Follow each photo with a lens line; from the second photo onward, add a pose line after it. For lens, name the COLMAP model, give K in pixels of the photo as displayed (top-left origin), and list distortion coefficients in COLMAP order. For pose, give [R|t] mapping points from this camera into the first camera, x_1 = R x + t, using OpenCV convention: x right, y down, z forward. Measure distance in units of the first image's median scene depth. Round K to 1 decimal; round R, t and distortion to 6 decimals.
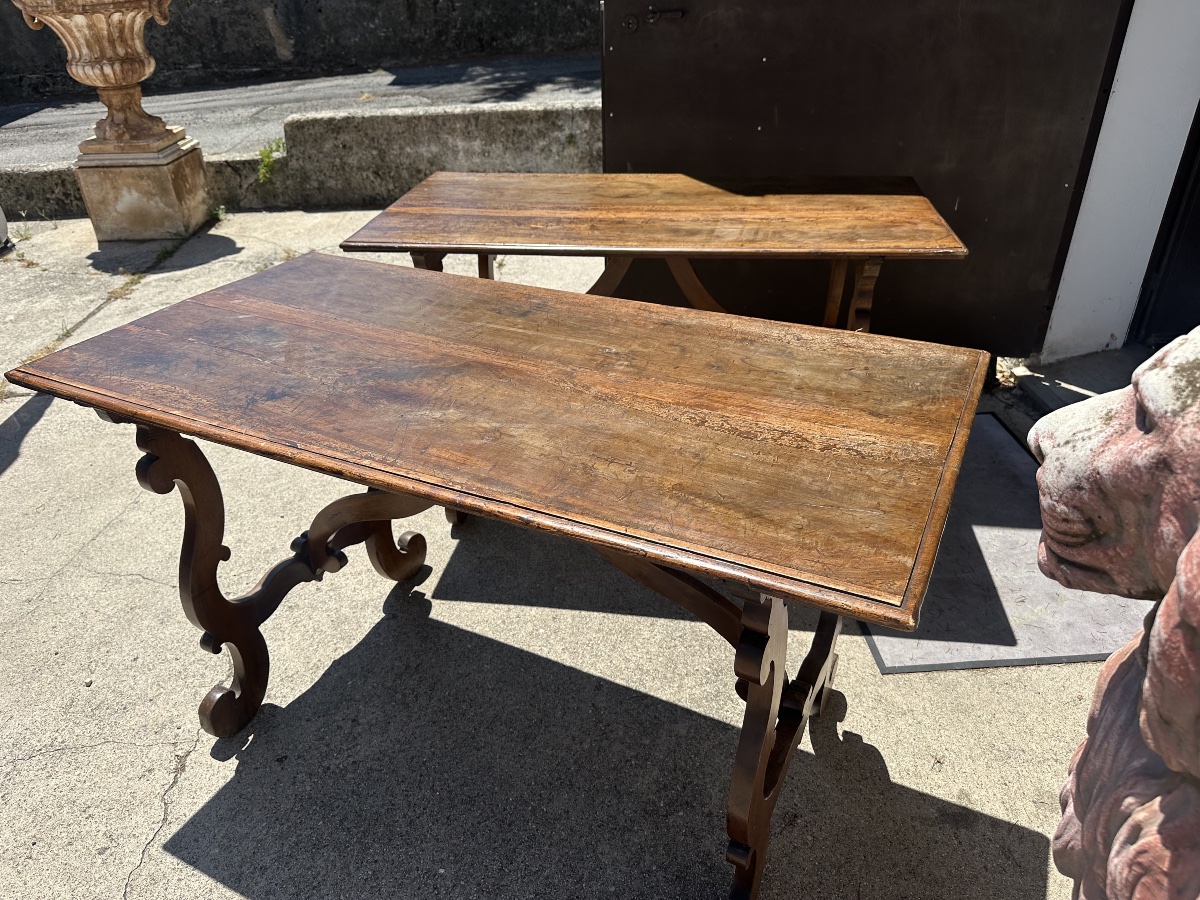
lens RADIAL K [[853.9, 0, 606.9], [0, 853.9, 453.4], [0, 0, 1]] dist [0.002312, -0.010129]
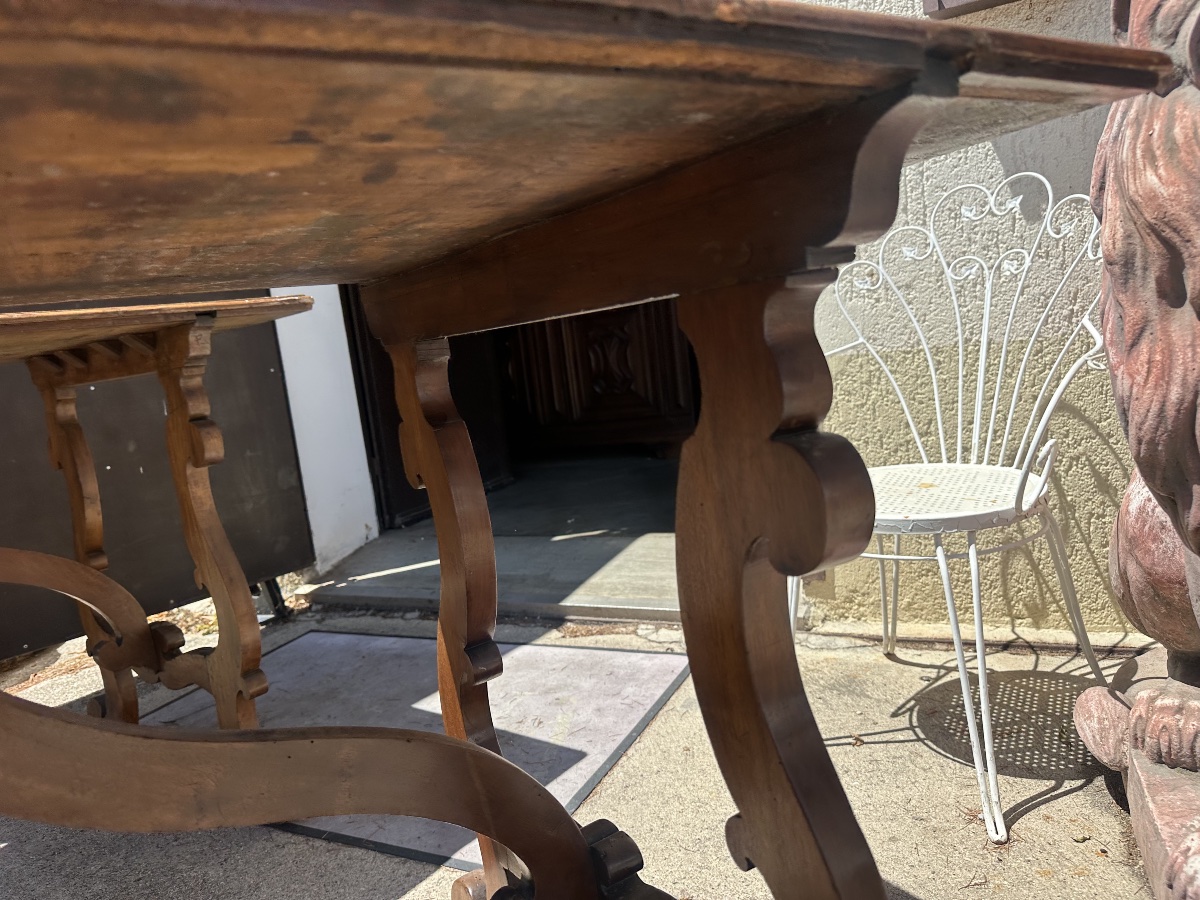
lens RADIAL K [[839.7, 0, 600.0], [0, 839.7, 450.0], [0, 0, 1]] dist [0.080541, -0.139318]
pose [[0.492060, -0.148068, 0.857877, -0.119186], [0.530628, 0.832228, -0.160716, 0.121572], [-0.690153, 0.534295, 0.488075, 0.465774]]
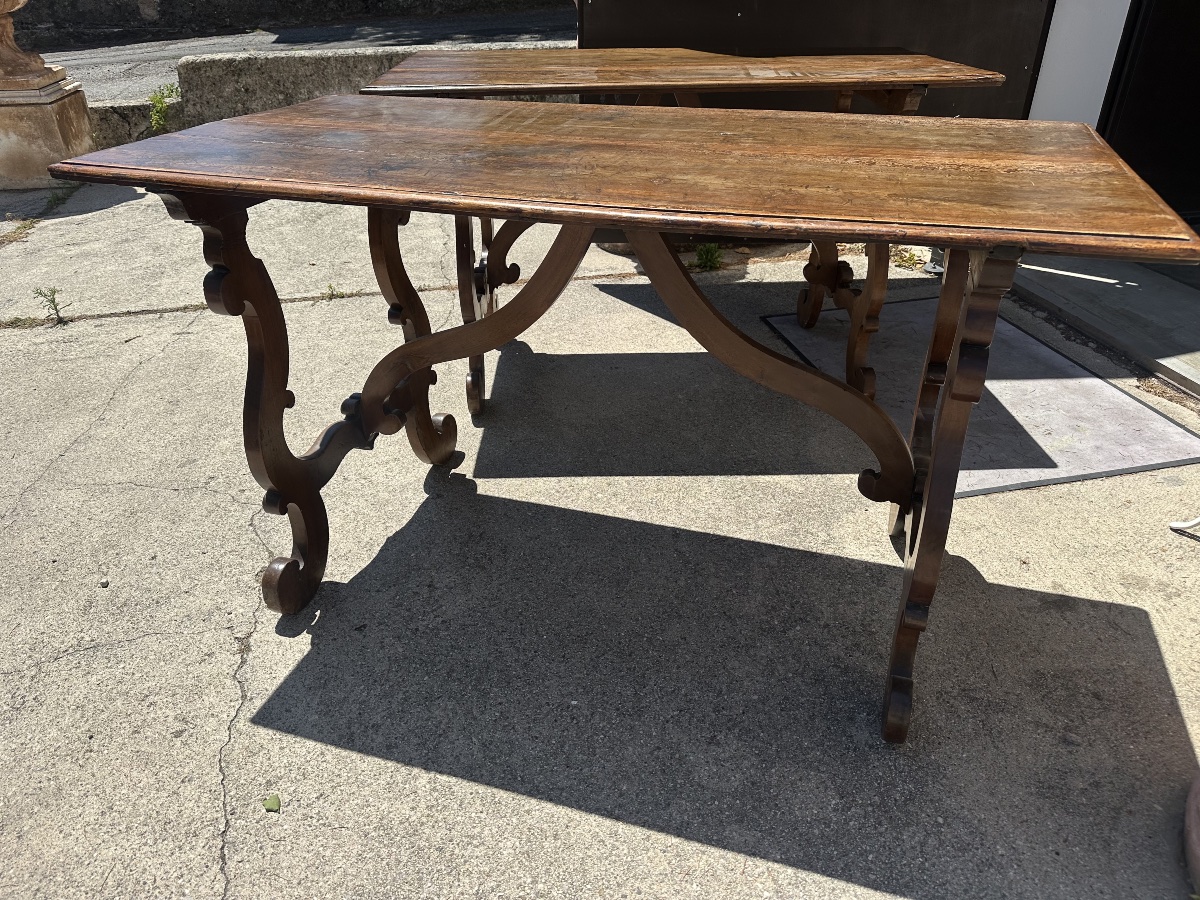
lens RADIAL K [[840.0, 0, 613.9], [0, 840.0, 456.3], [0, 0, 1]] dist [0.038519, -0.046455]
pose [[0.986142, -0.067417, 0.151590, -0.206388], [0.066885, 0.997724, 0.008612, 0.160302], [-0.151825, 0.001646, 0.988406, 0.054864]]
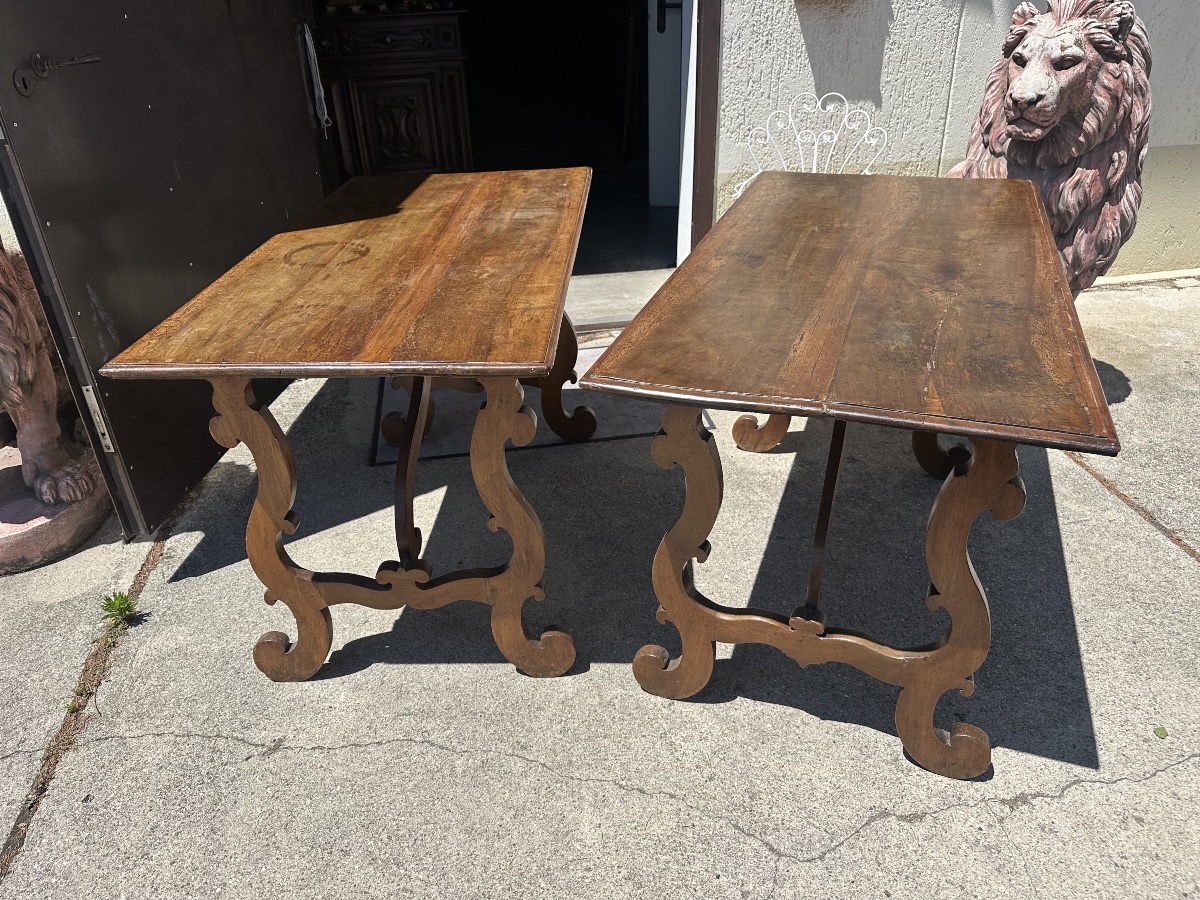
lens RADIAL K [[848.9, 0, 593.0], [0, 848.9, 440.3], [0, 0, 1]] dist [0.008902, -0.008244]
pose [[-0.105644, -0.459412, 0.881919, -0.929039], [0.537395, 0.719842, 0.439356, -0.476001], [-0.836687, 0.520354, 0.170839, 0.888214]]
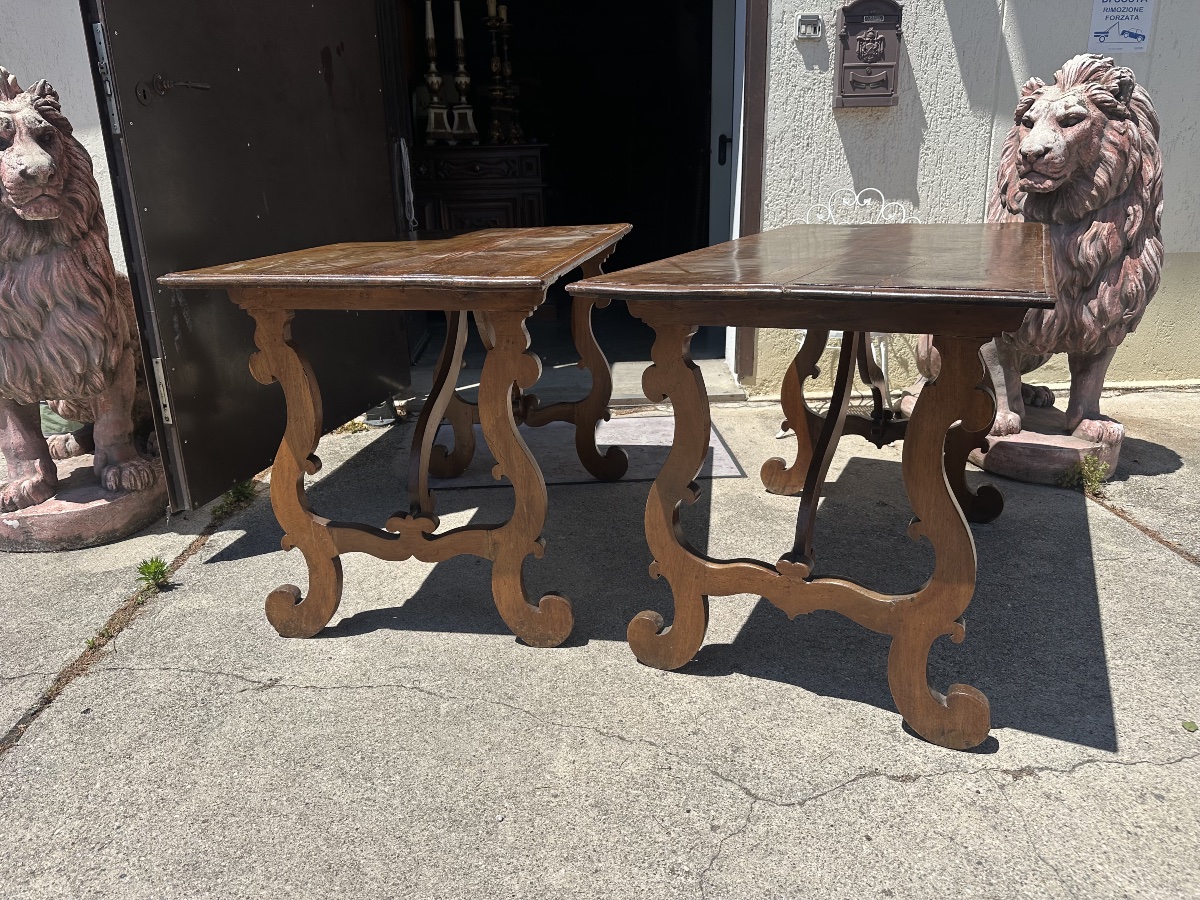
lens RADIAL K [[844.1, 0, 597.8], [0, 844.1, 440.3], [0, 0, 1]] dist [0.022689, -0.025127]
pose [[-0.003314, -0.272060, 0.962275, -1.052082], [0.529630, 0.815754, 0.232459, -0.275895], [-0.848222, 0.510420, 0.141388, 0.928248]]
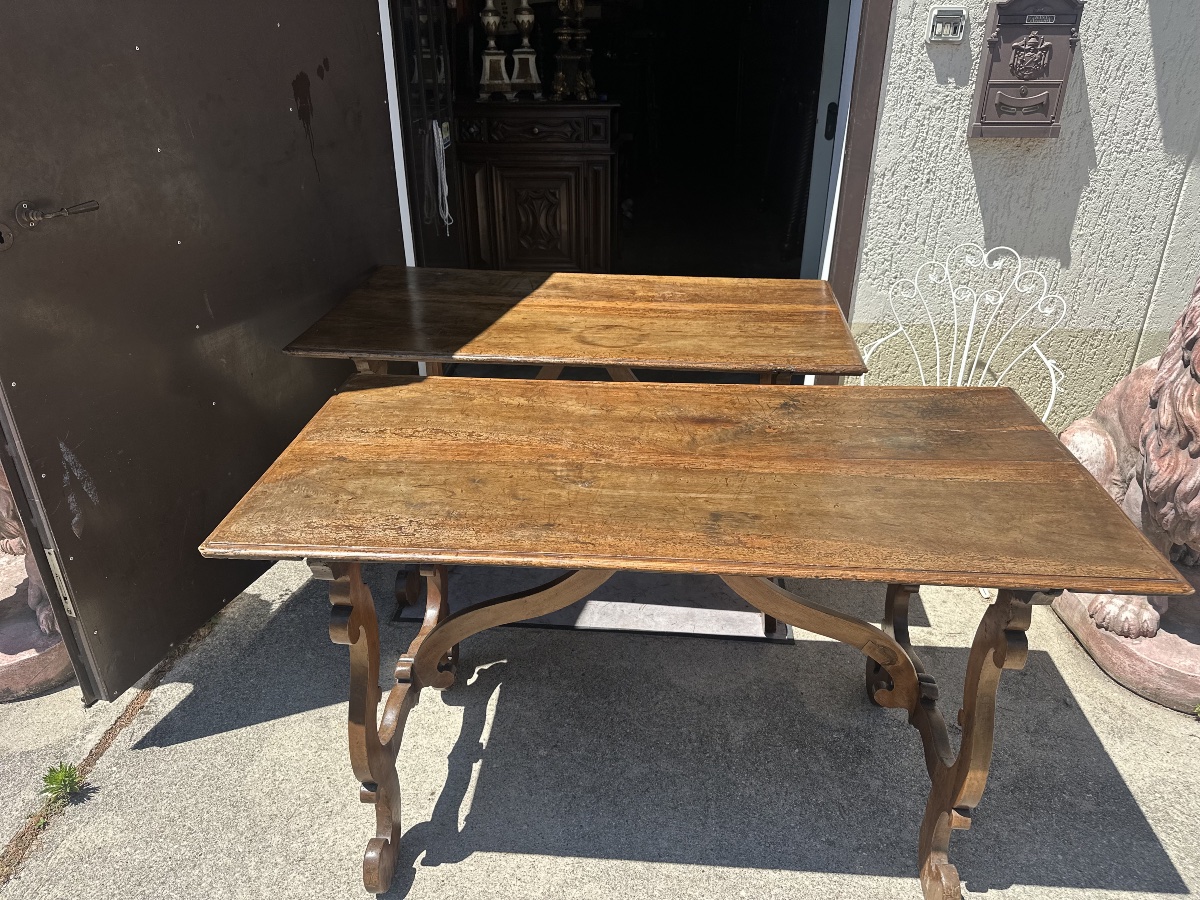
lens RADIAL K [[848.5, 0, 594.7], [0, 848.5, 452.2], [0, 0, 1]] dist [0.005321, -0.005643]
pose [[0.131087, -0.423615, 0.896307, -0.666264], [0.506113, 0.806009, 0.306919, -0.469981], [-0.852447, 0.413400, 0.320054, 0.695490]]
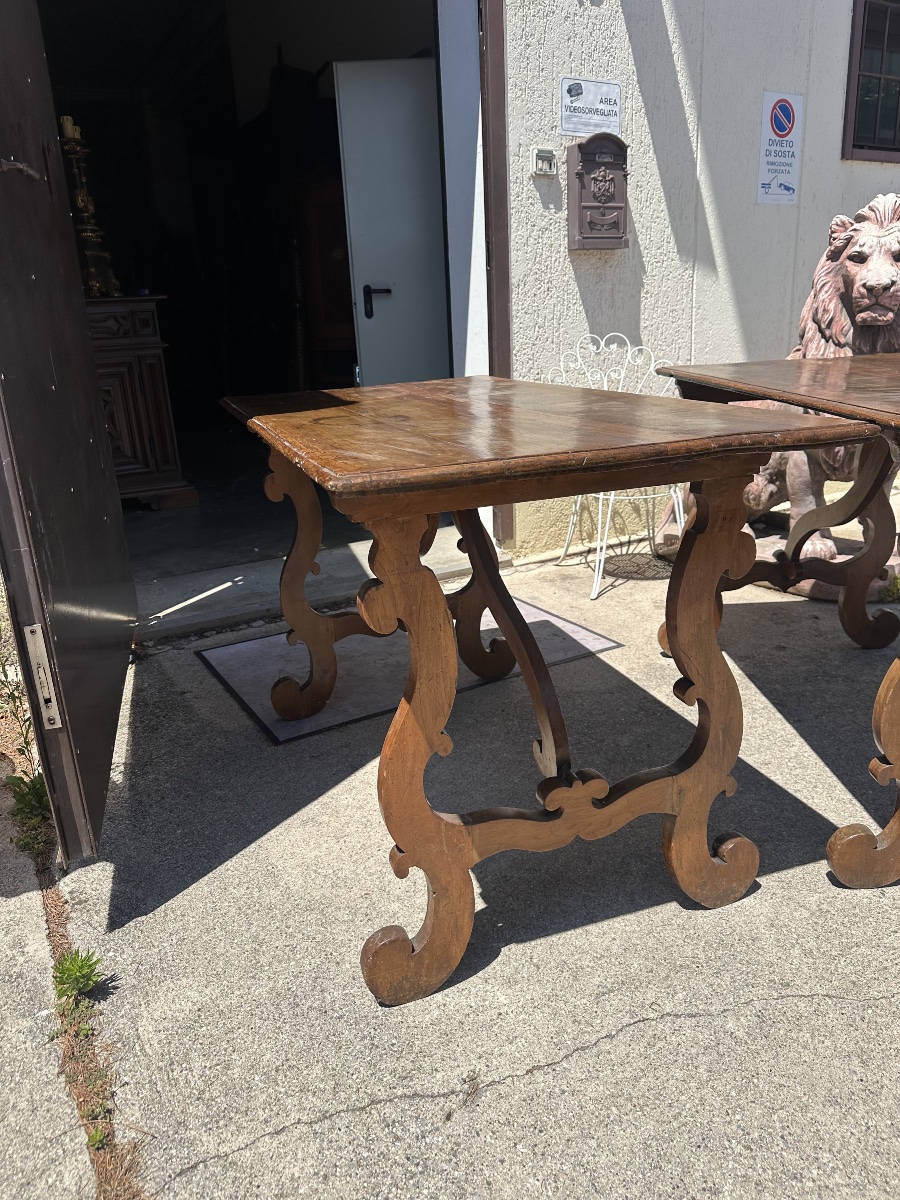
lens RADIAL K [[849.4, 0, 440.7], [0, 849.4, 604.1], [0, 0, 1]] dist [0.006456, -0.008593]
pose [[-0.451886, -0.230666, 0.861738, -0.683039], [0.505780, 0.729477, 0.460489, -0.556043], [-0.734837, 0.643938, -0.212974, 1.395827]]
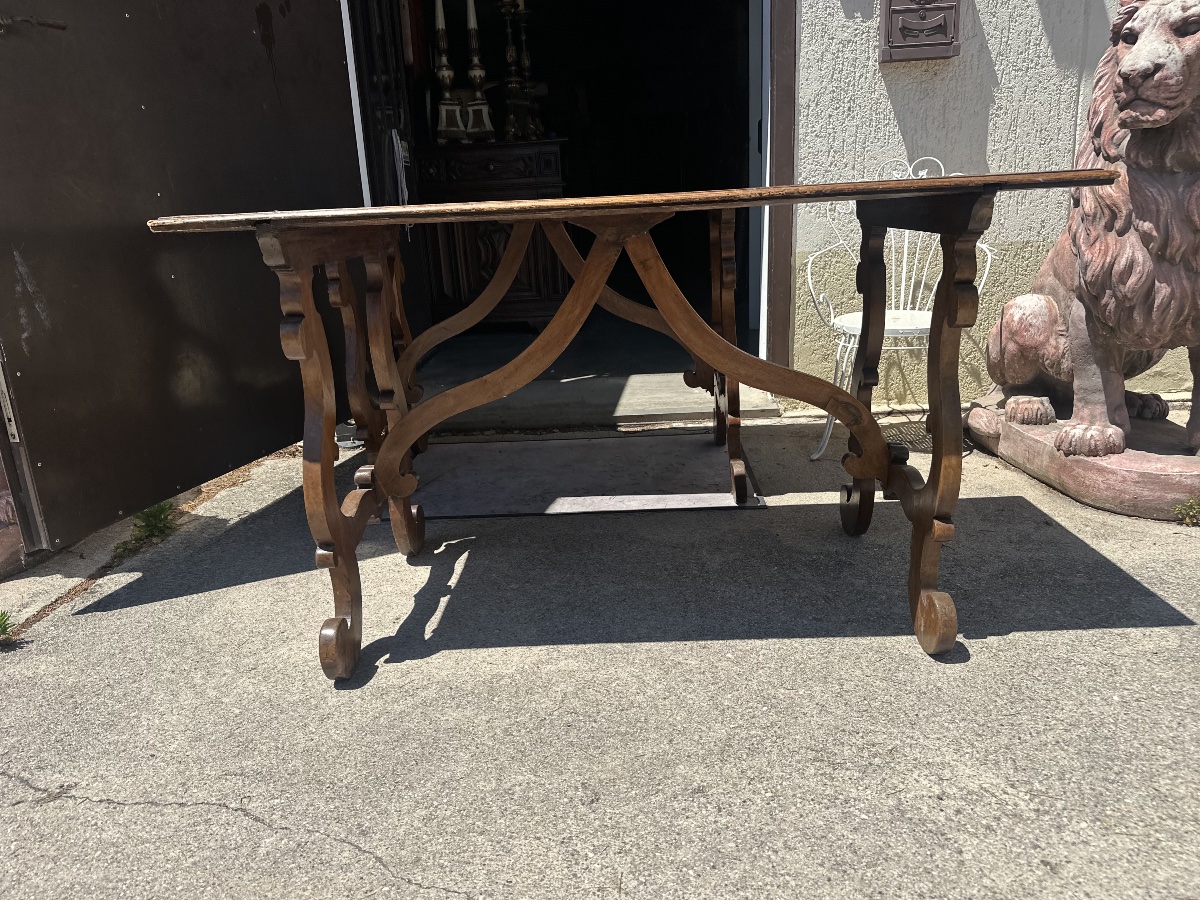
lens RADIAL K [[845.8, 0, 595.0], [0, 845.8, 447.8], [0, 0, 1]] dist [0.010621, -0.010562]
pose [[0.082210, -0.250058, 0.964734, -0.795811], [0.549673, 0.818842, 0.165402, -0.142783], [-0.831325, 0.516691, 0.204767, 0.863353]]
